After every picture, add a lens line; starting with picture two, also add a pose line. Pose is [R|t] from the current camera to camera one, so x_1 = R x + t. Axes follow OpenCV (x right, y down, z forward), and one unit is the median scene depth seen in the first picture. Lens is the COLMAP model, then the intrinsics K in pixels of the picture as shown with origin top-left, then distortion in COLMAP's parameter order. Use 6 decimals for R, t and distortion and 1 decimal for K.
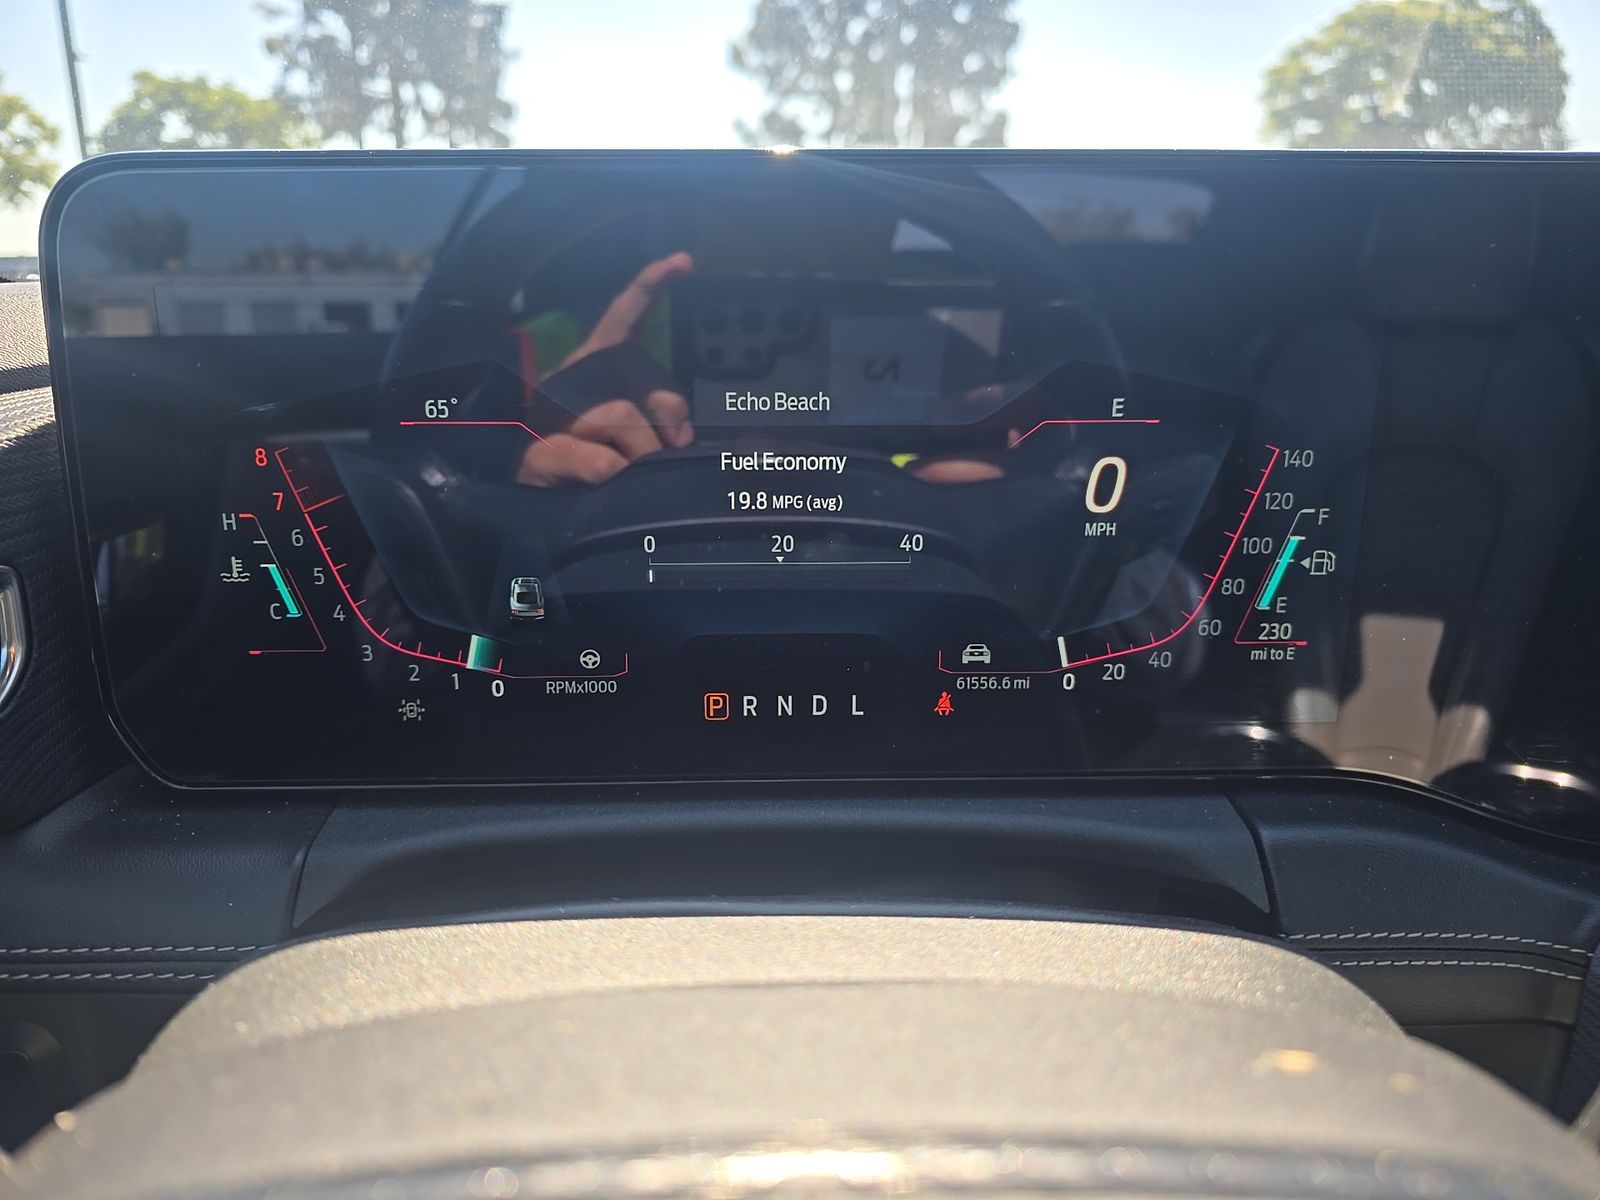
lens RADIAL K [[1131.4, 0, 807.9], [0, 1131.4, 605.6], [0, 0, 1]] dist [0.050597, -0.050224]
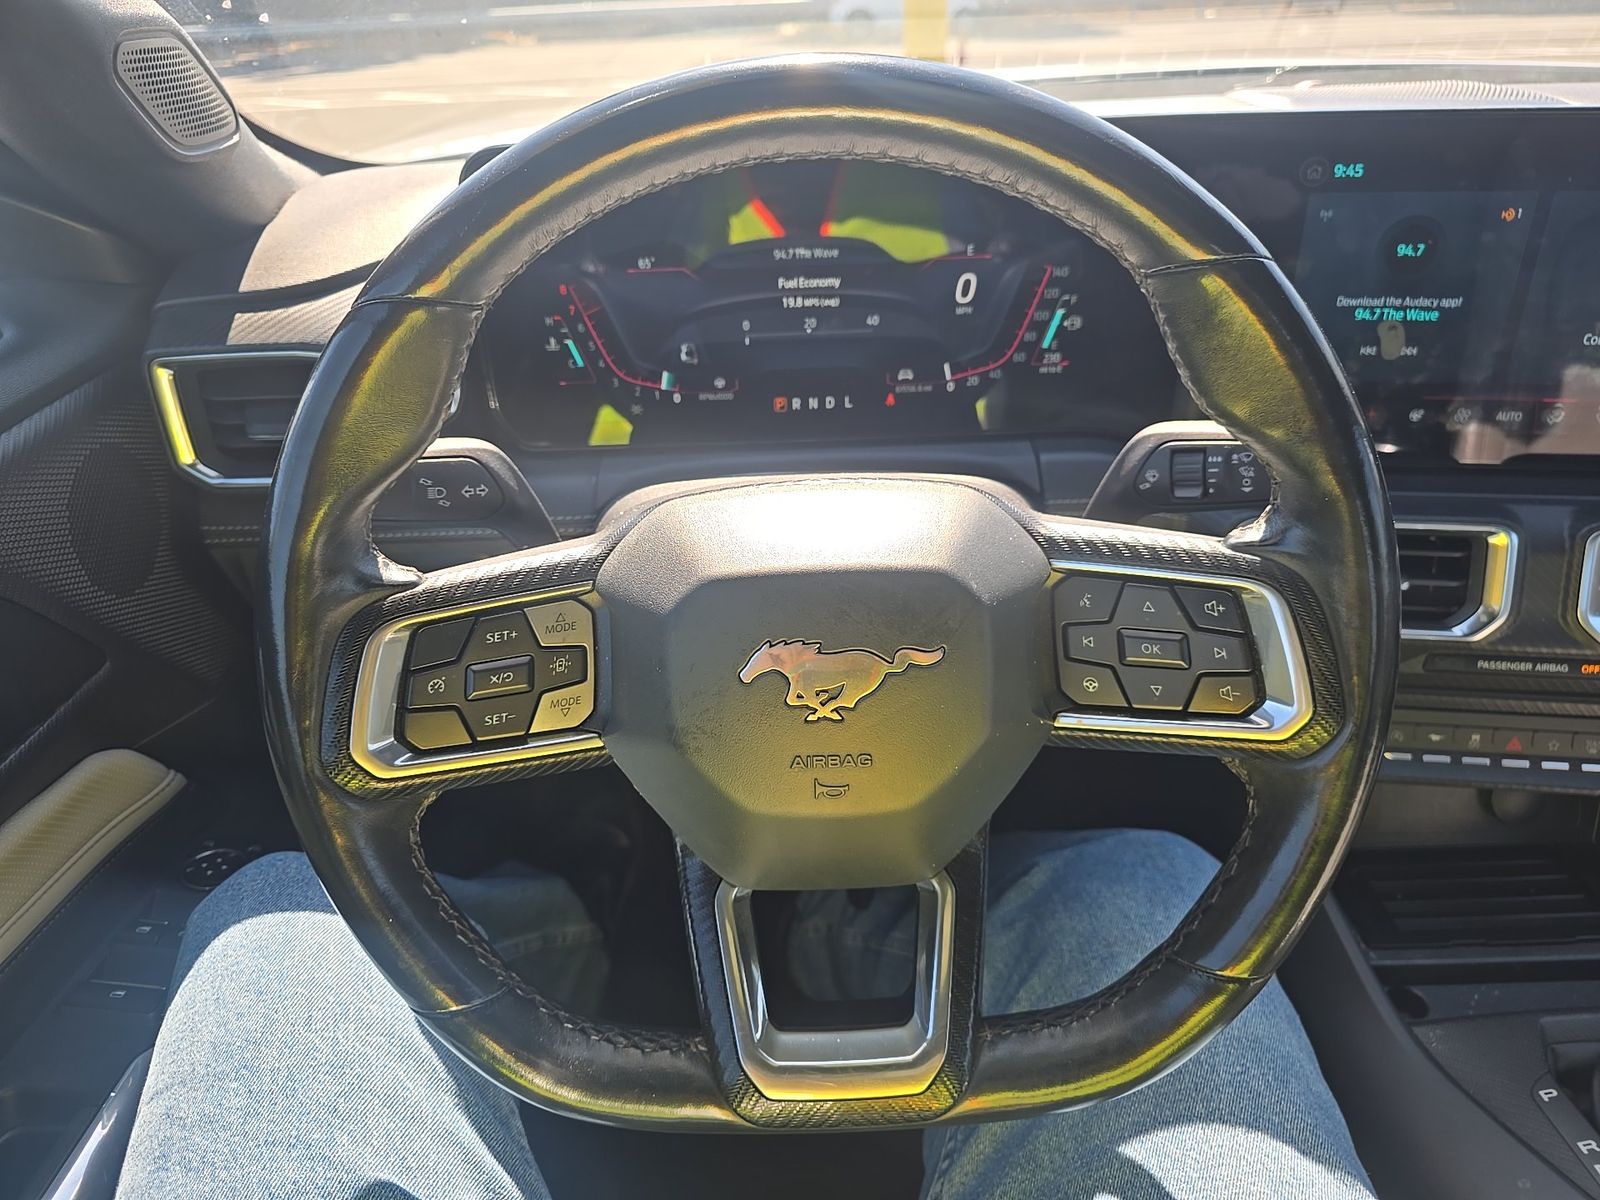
lens RADIAL K [[1131.4, 0, 807.9], [0, 1131.4, 605.6], [0, 0, 1]] dist [0.050597, -0.050224]
pose [[0.999211, -0.024302, -0.031406, 0.025919], [0.031121, 0.970480, 0.239167, -0.048595], [0.024667, -0.239956, 0.970470, -1.120787]]
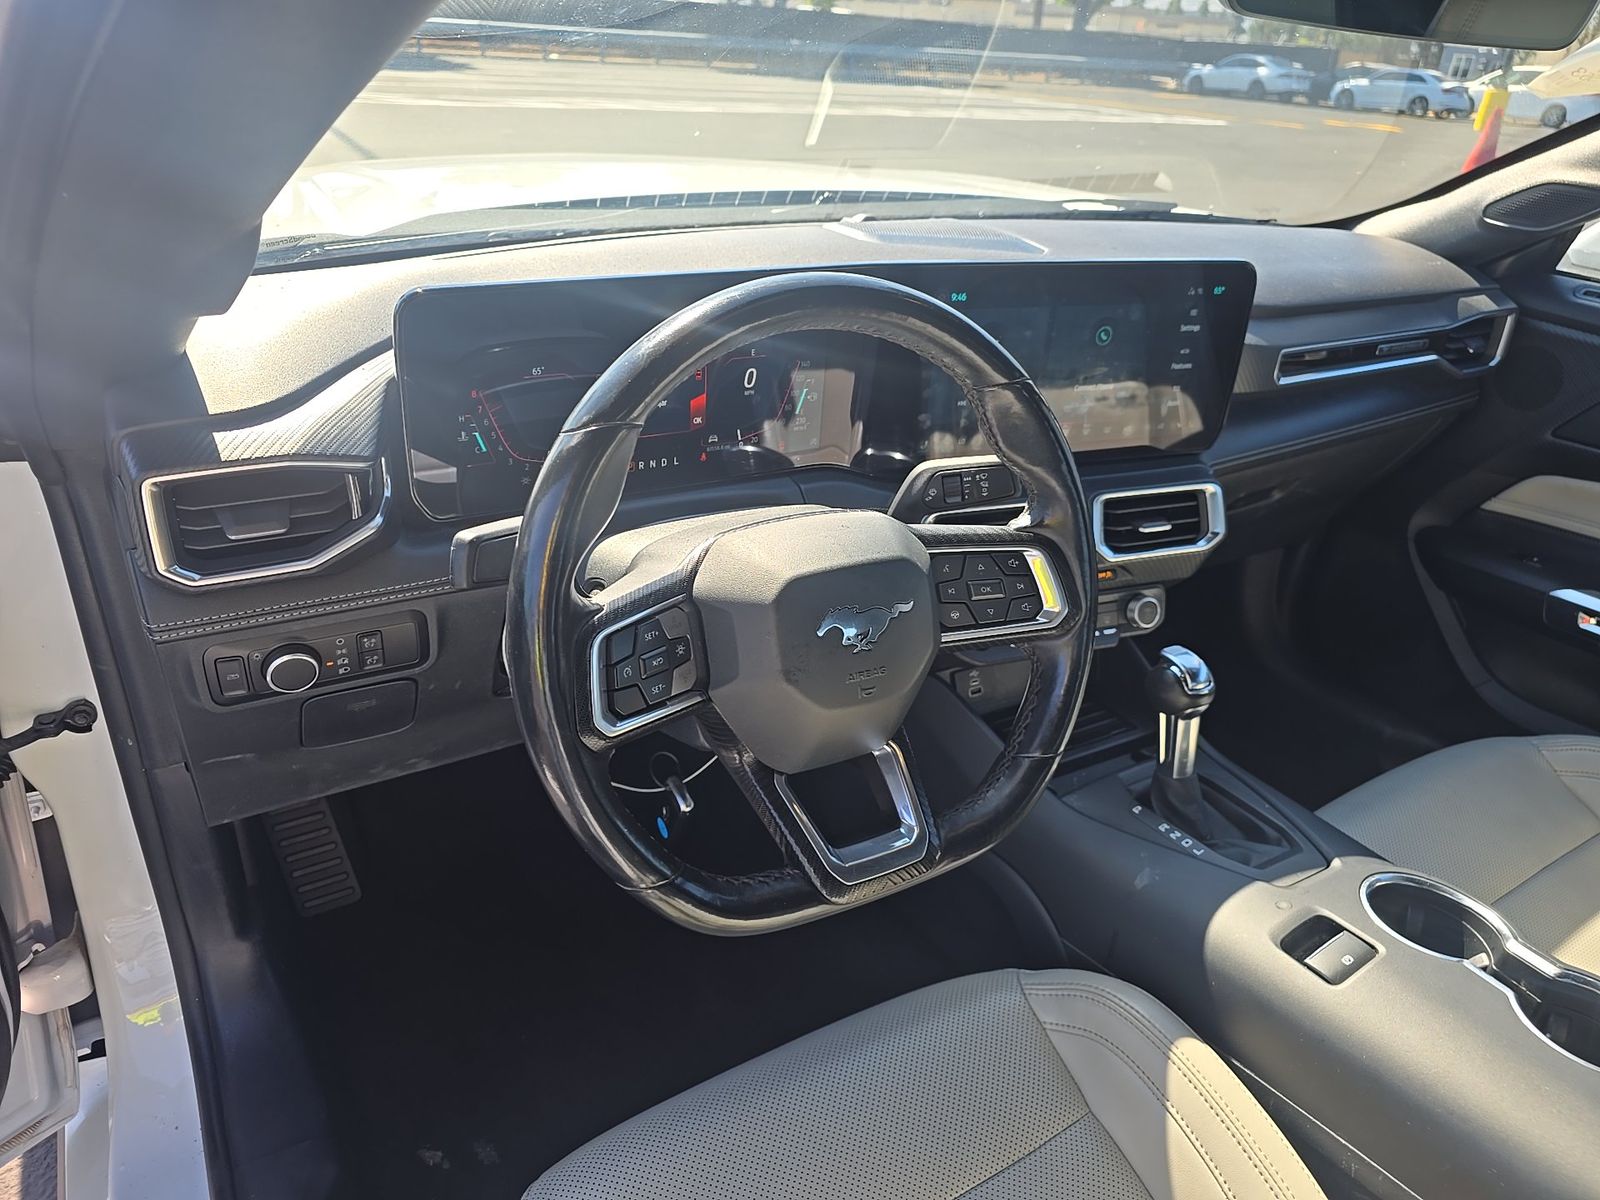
lens RADIAL K [[1131.4, 0, 807.9], [0, 1131.4, 605.6], [0, 0, 1]] dist [0.050597, -0.050224]
pose [[0.875295, -0.172684, 0.451707, -1.042482], [0.059396, 0.965388, 0.253966, -0.271655], [-0.479929, -0.195466, 0.855255, -1.722411]]
